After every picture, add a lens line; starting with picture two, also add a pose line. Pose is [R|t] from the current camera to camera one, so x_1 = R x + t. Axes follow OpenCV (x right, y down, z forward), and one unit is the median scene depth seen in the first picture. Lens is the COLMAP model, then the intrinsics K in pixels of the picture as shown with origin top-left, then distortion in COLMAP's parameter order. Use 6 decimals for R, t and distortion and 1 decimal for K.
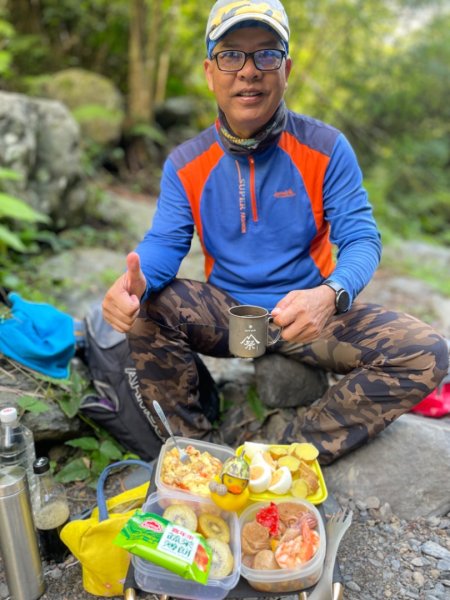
lens RADIAL K [[493.1, 0, 244.3], [0, 493.1, 300.0], [0, 0, 1]] dist [0.061278, -0.003504]
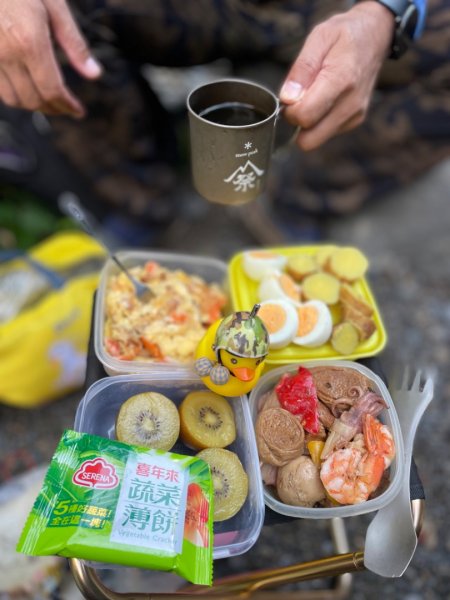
lens RADIAL K [[493.1, 0, 244.3], [0, 493.1, 300.0], [0, 0, 1]] dist [0.061278, -0.003504]
pose [[0.995821, -0.063410, 0.065722, -0.045882], [0.015985, 0.829571, 0.558173, 0.010998], [-0.089915, -0.554790, 0.827118, 0.561293]]
